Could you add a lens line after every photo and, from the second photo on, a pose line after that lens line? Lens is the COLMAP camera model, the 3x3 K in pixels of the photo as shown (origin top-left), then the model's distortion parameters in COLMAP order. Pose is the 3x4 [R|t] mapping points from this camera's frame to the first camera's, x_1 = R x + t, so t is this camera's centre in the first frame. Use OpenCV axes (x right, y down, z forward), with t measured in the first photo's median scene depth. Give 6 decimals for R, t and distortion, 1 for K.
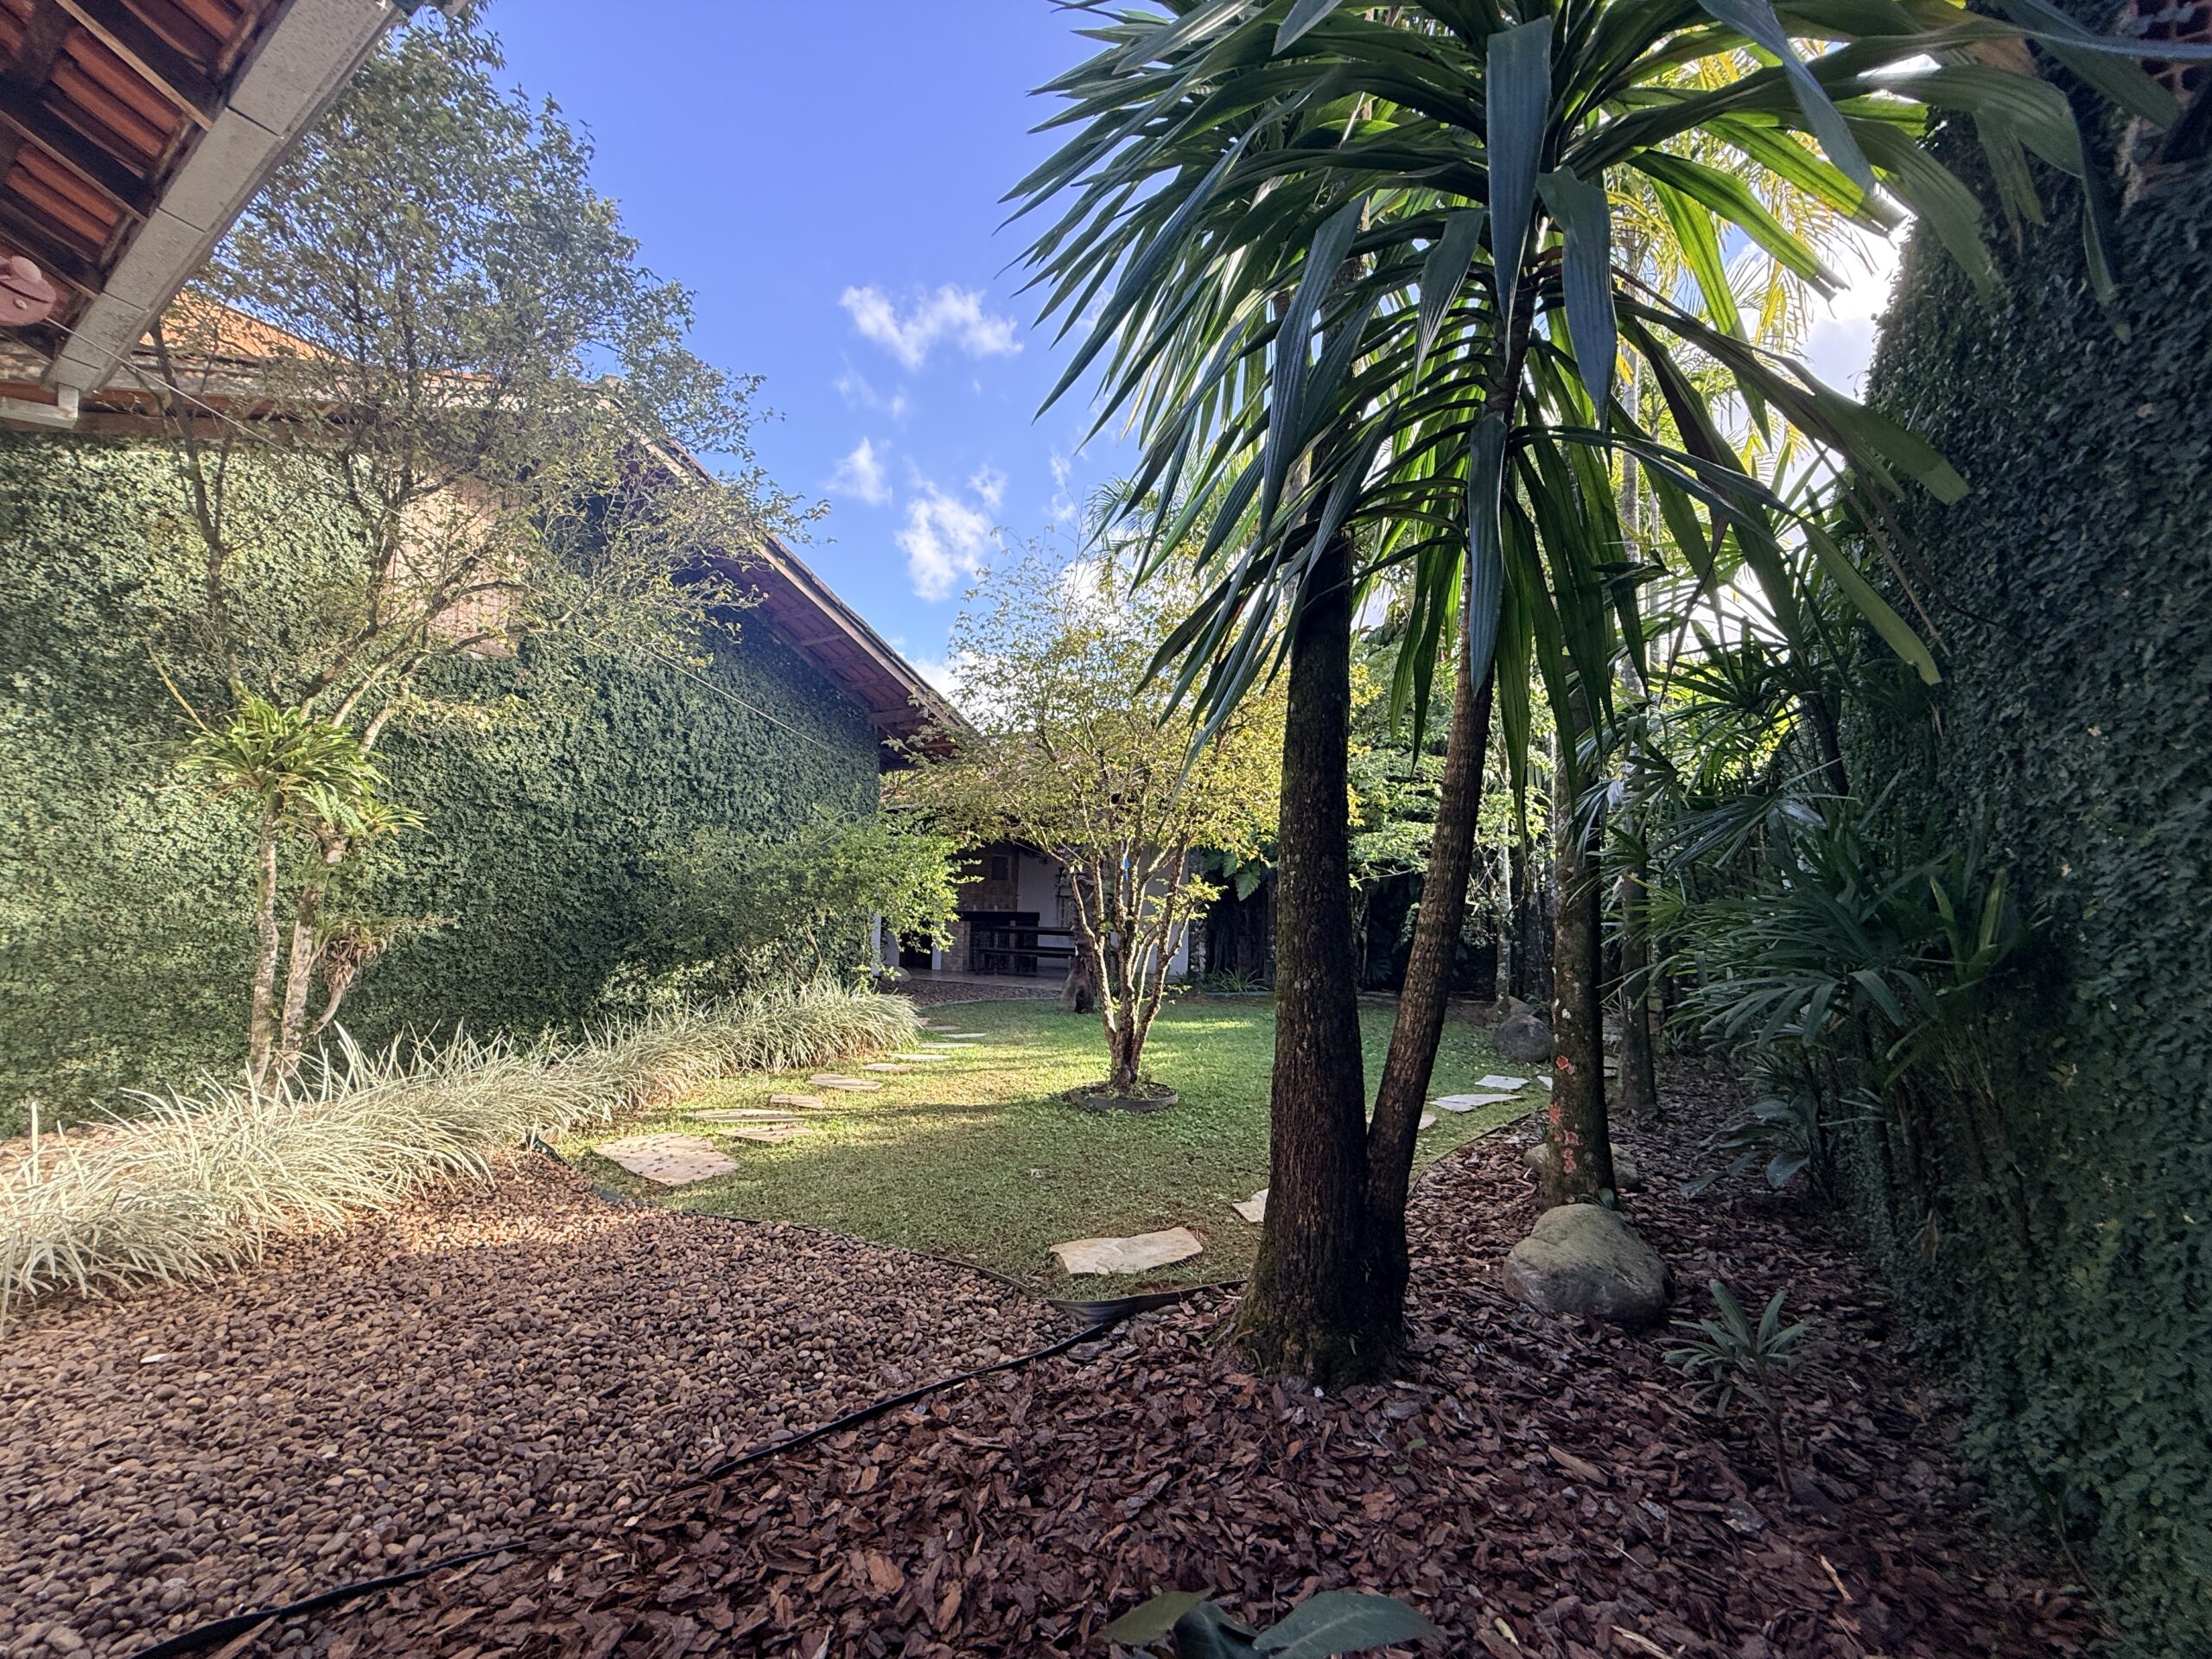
lens RADIAL K [[877.2, 0, 1103.5], [0, 877.2, 829.6], [0, 0, 1]] dist [-0.000518, -0.000012]
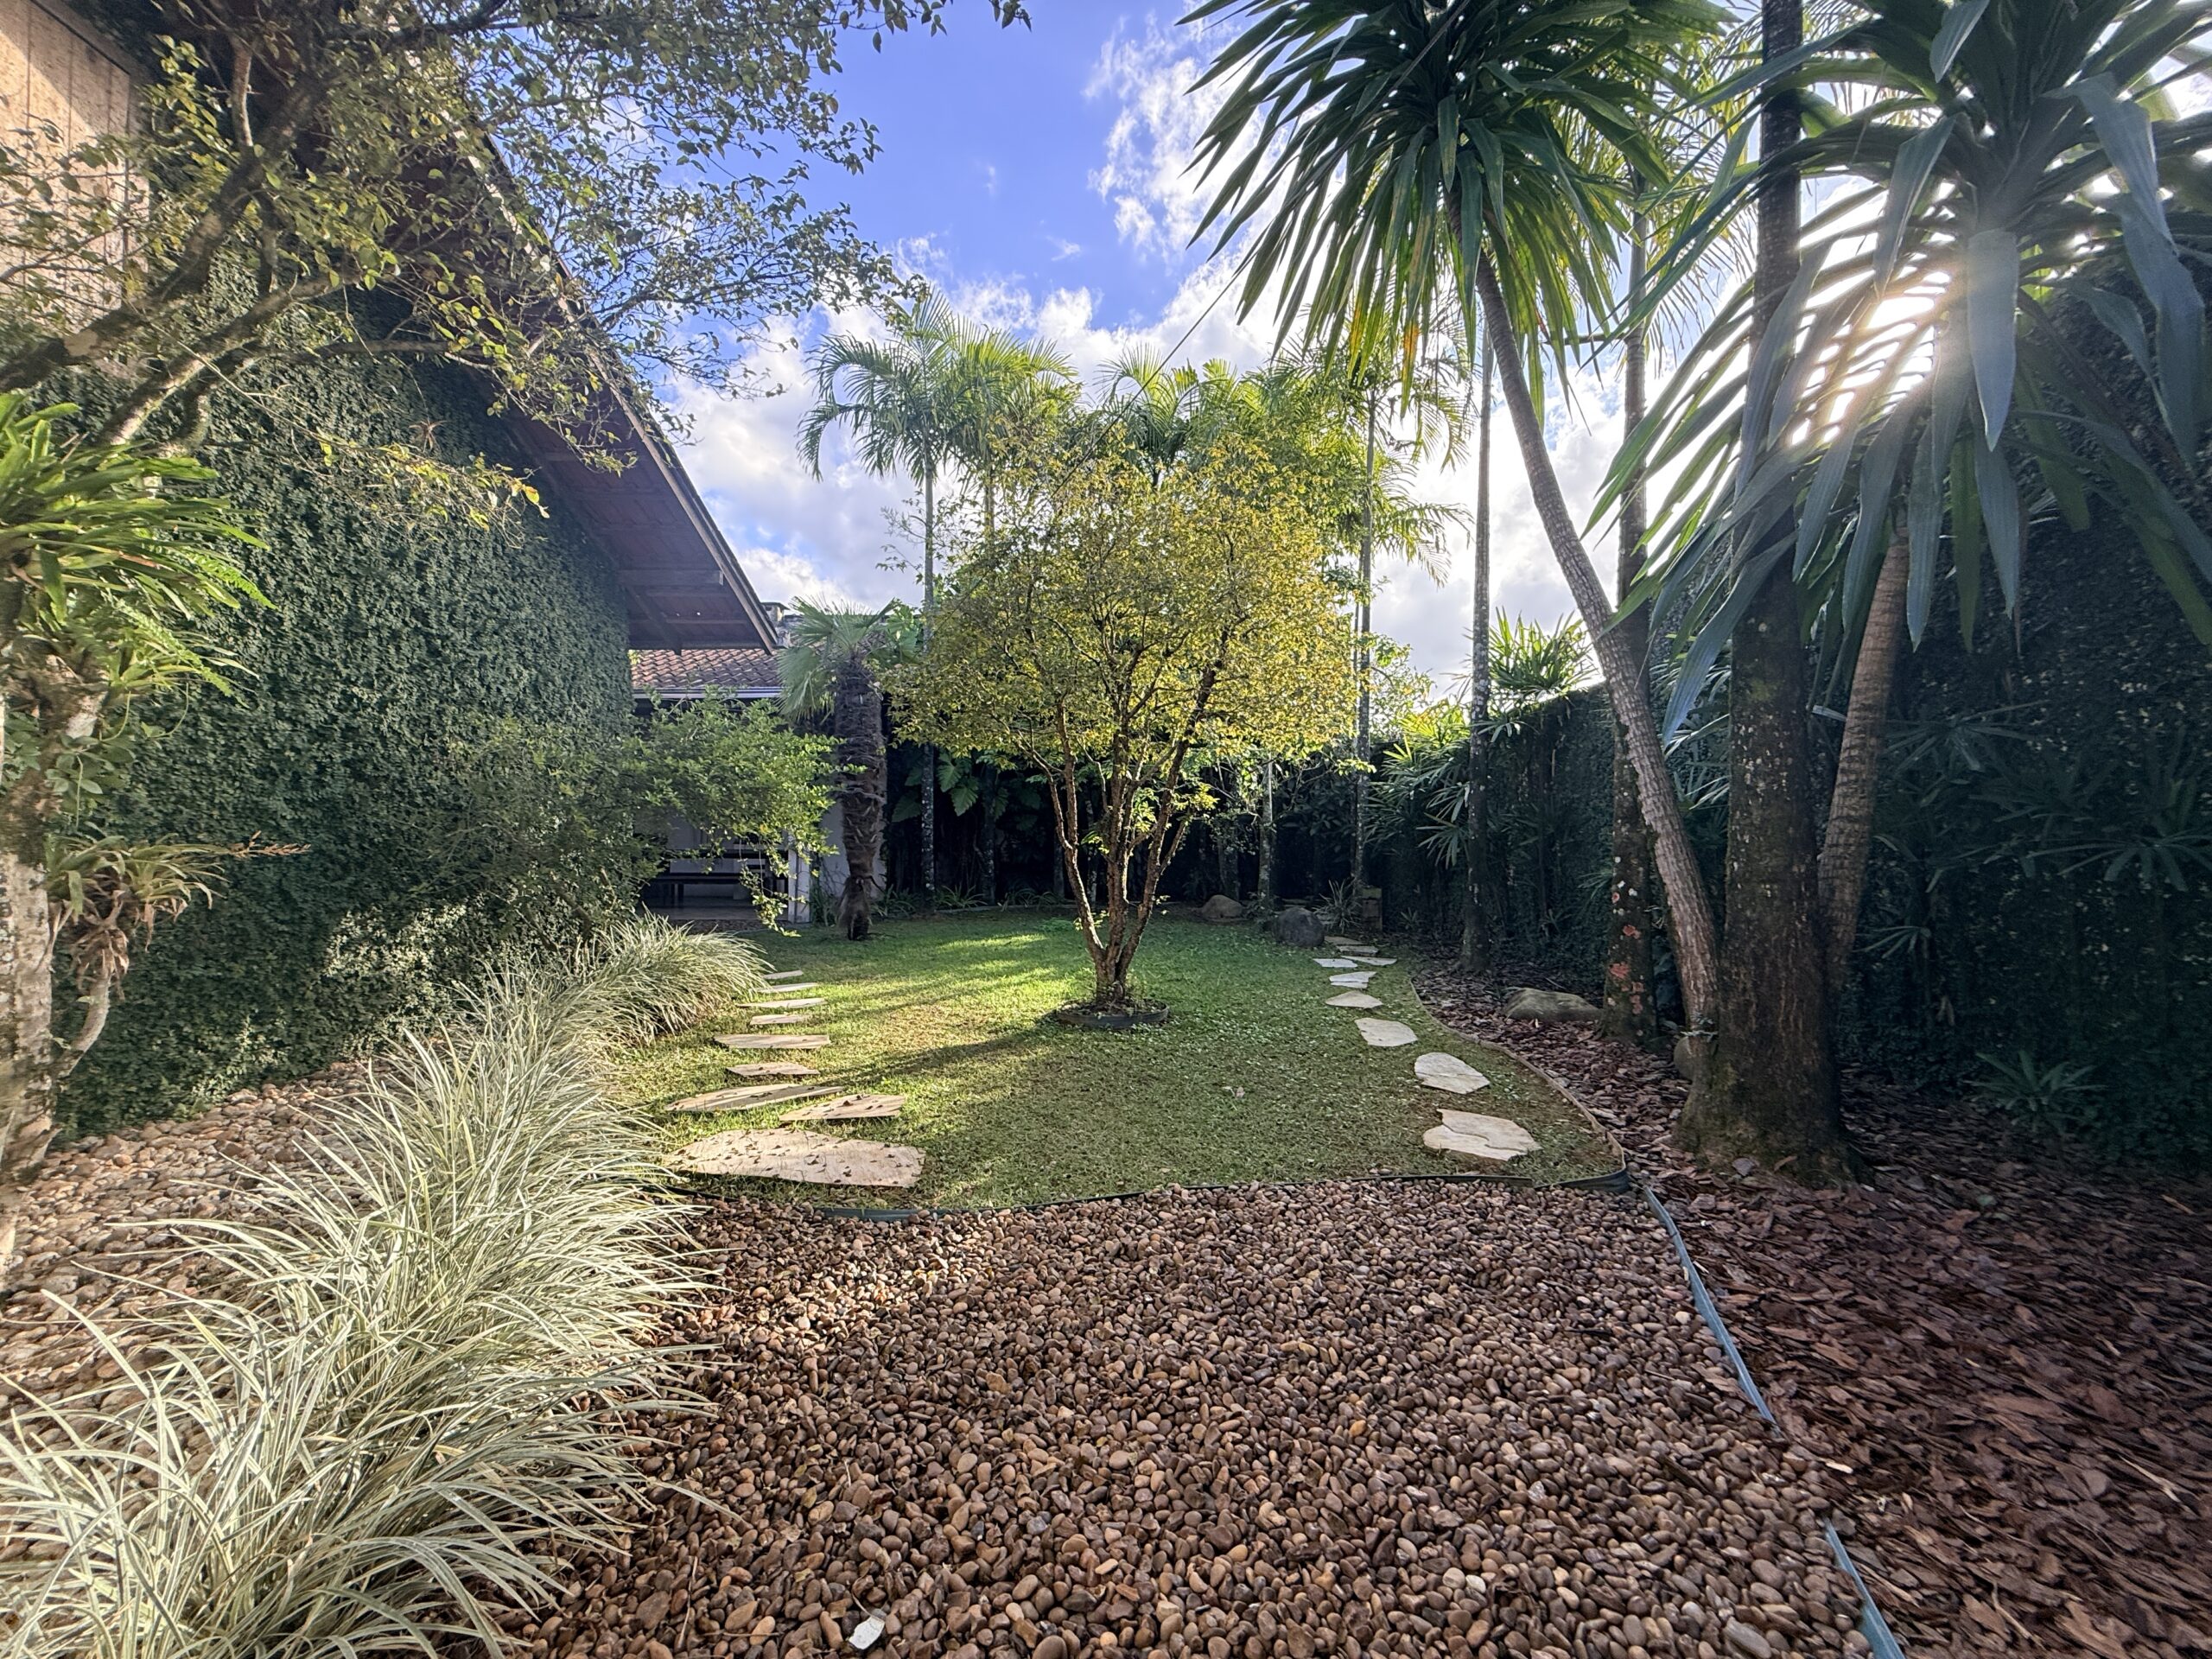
lens RADIAL K [[877.2, 0, 1104.8], [0, 877.2, 824.4], [0, 0, 1]] dist [-0.000518, -0.000012]
pose [[0.853258, -0.013971, 0.521302, -0.406390], [-0.031153, 0.996490, 0.077698, 0.018933], [-0.520557, -0.082537, 0.849828, 0.166982]]
